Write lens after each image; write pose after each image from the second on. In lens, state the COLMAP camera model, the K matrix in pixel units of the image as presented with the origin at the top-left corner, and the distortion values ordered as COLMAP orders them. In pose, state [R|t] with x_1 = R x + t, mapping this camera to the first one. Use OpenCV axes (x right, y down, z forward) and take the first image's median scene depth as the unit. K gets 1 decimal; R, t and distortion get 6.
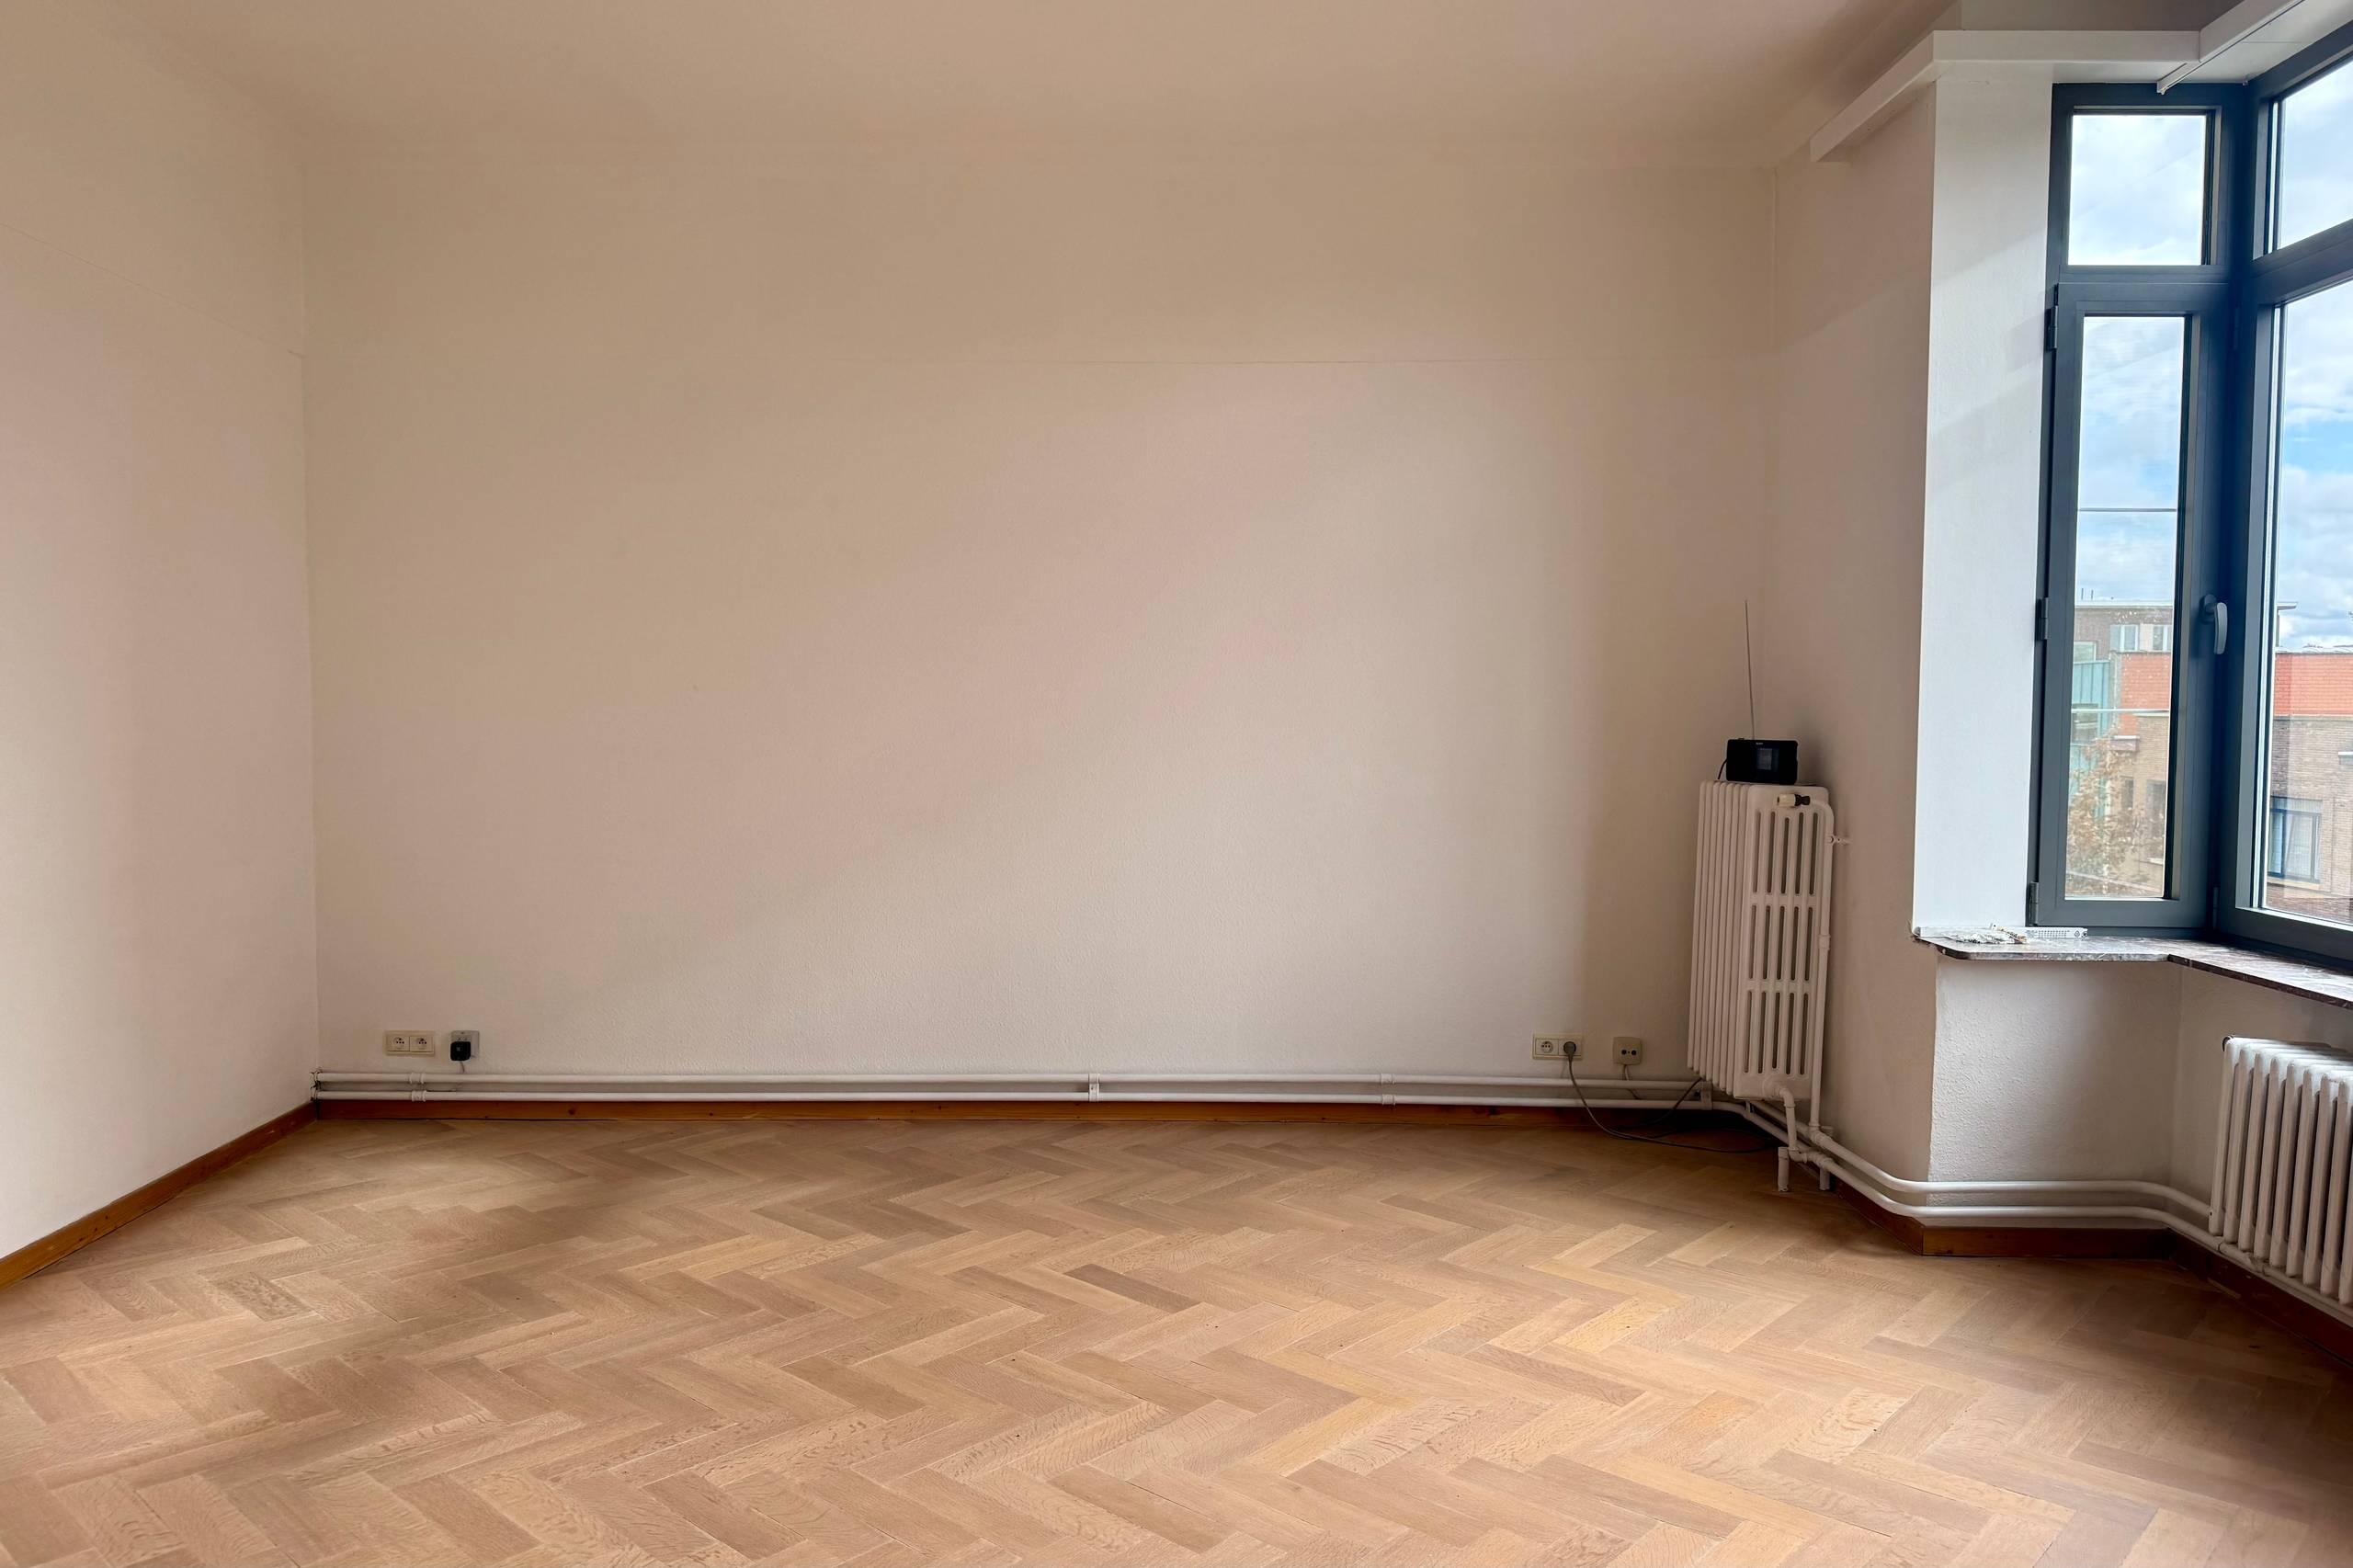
lens RADIAL K [[1648.9, 0, 1173.3], [0, 1648.9, 771.3], [0, 0, 1]] dist [0.054733, -0.044352]
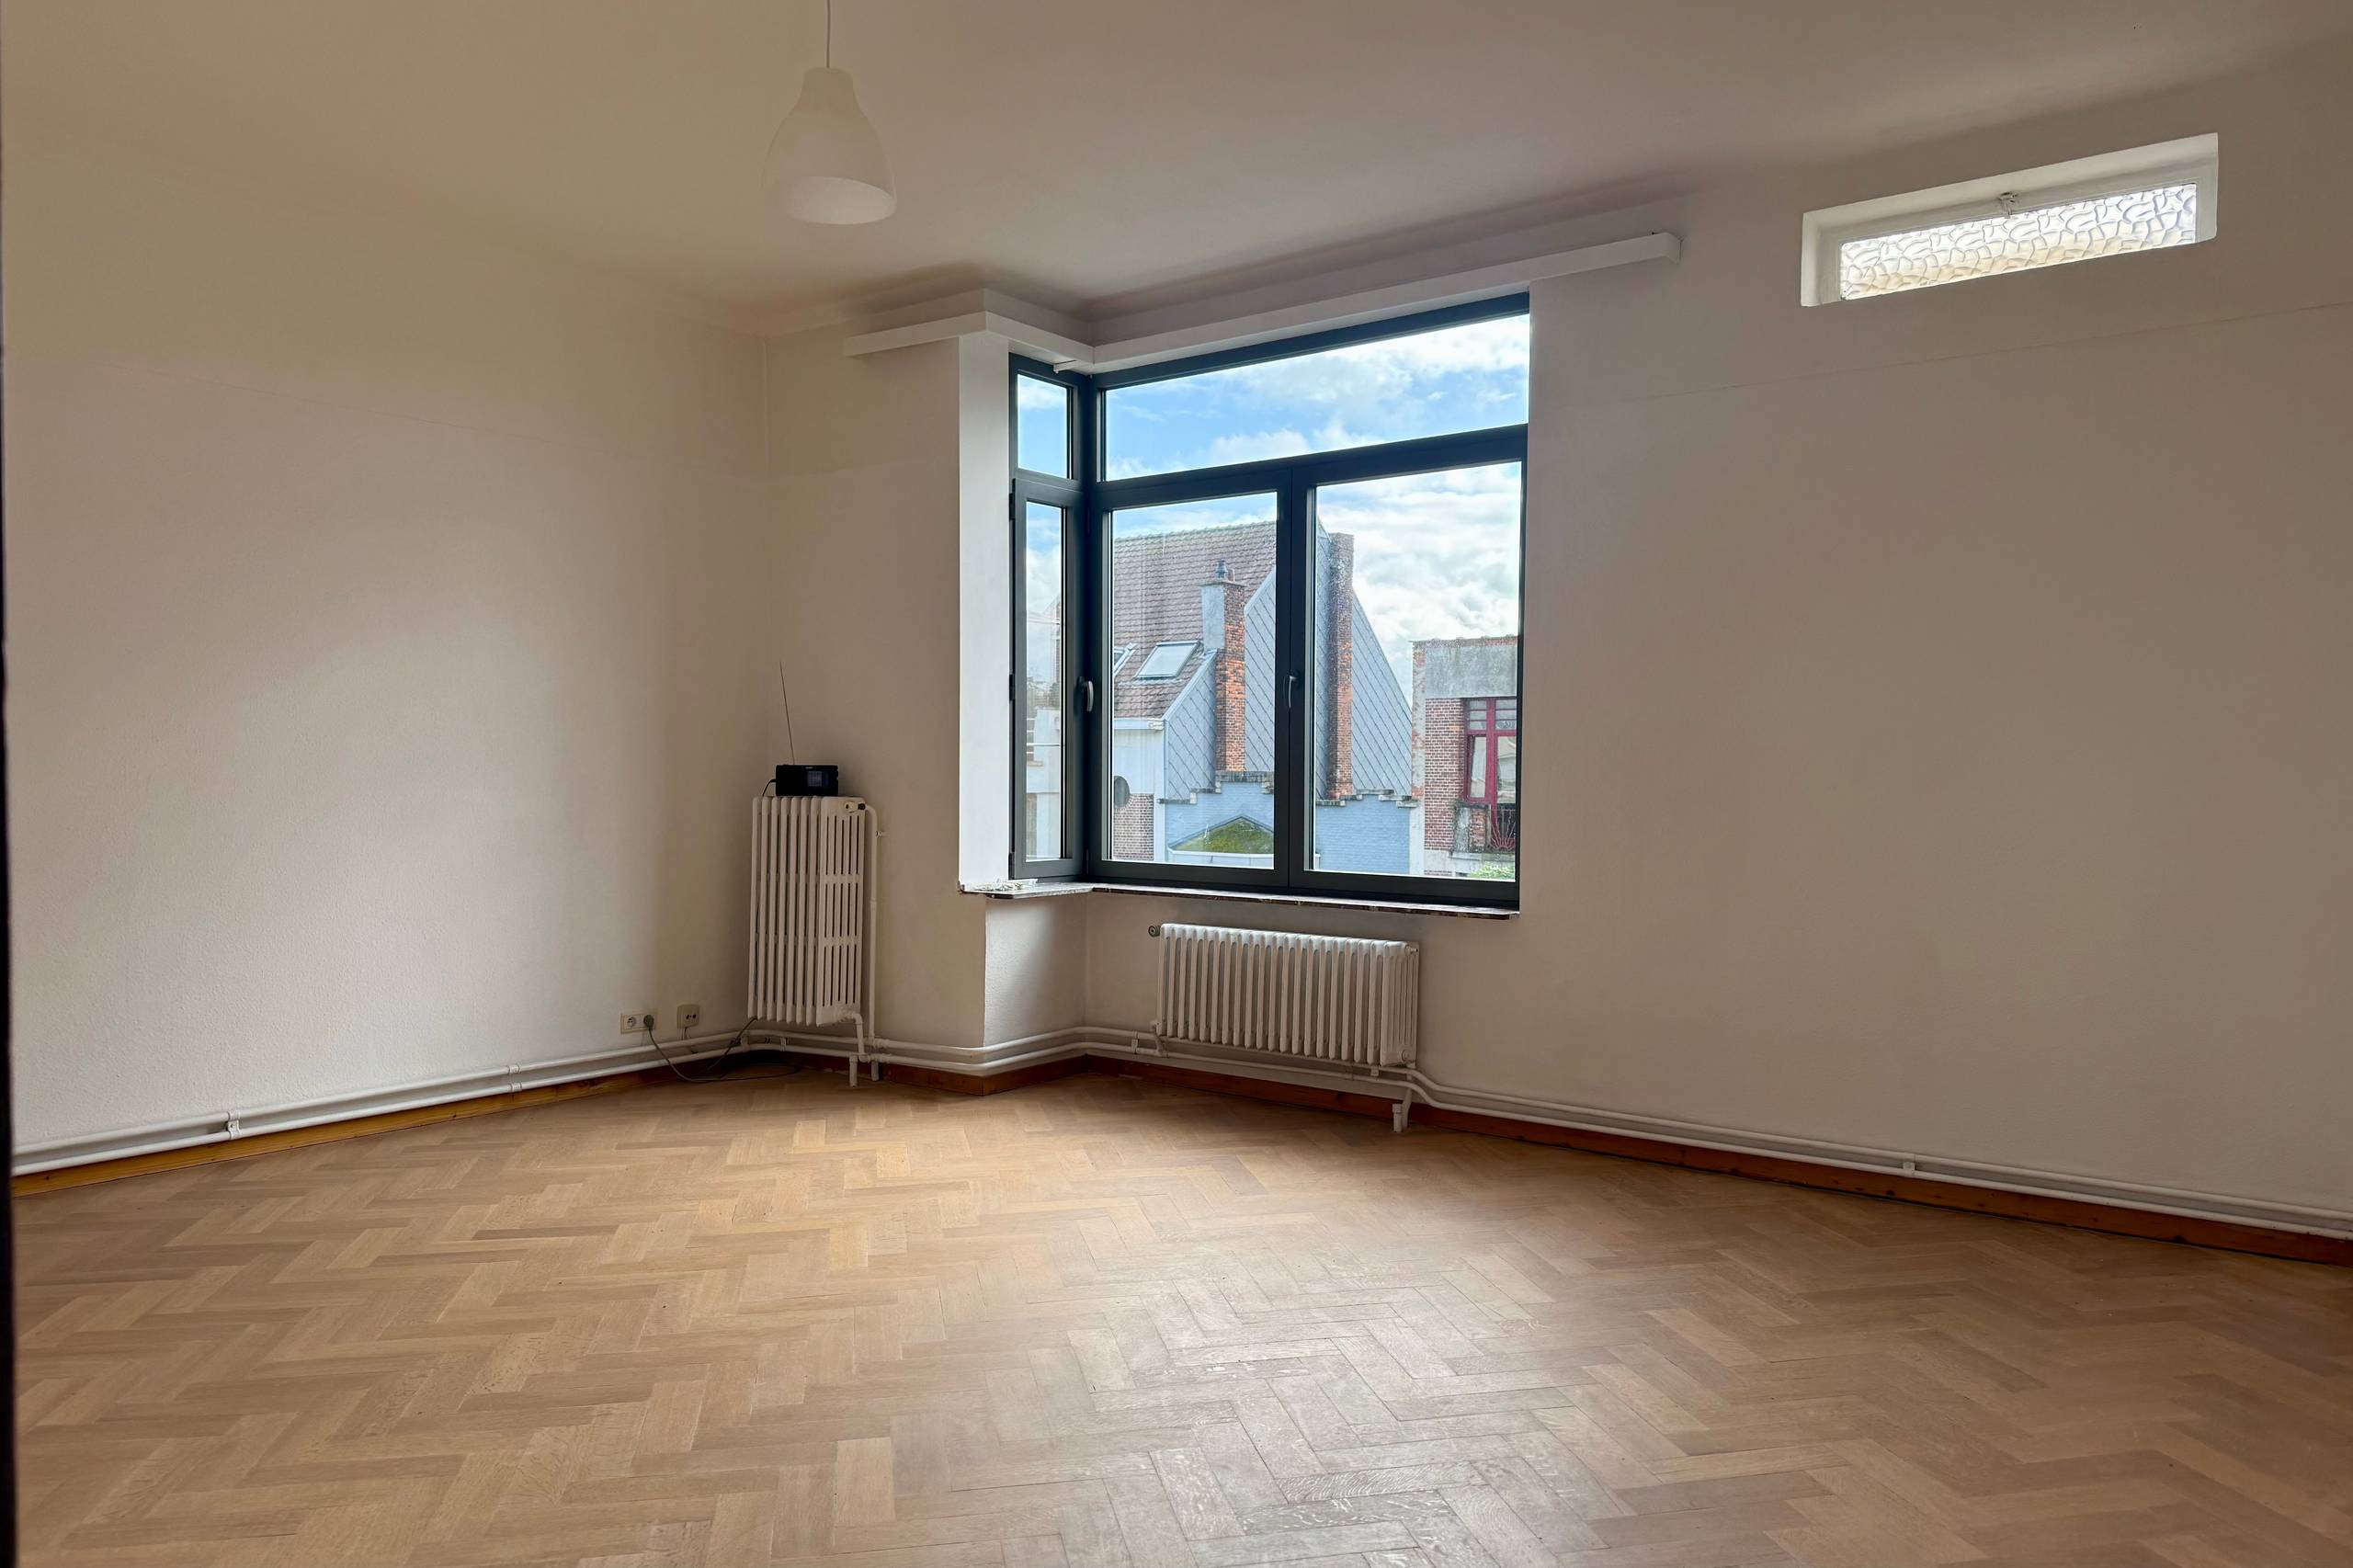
lens RADIAL K [[1648.9, 0, 1174.0], [0, 1648.9, 787.2], [0, 0, 1]] dist [0.054733, -0.044352]
pose [[0.587933, -0.012946, 0.808806, -0.662626], [0.032831, 0.999430, -0.007868, 0.022926], [-0.808243, 0.031180, 0.588023, -0.046589]]
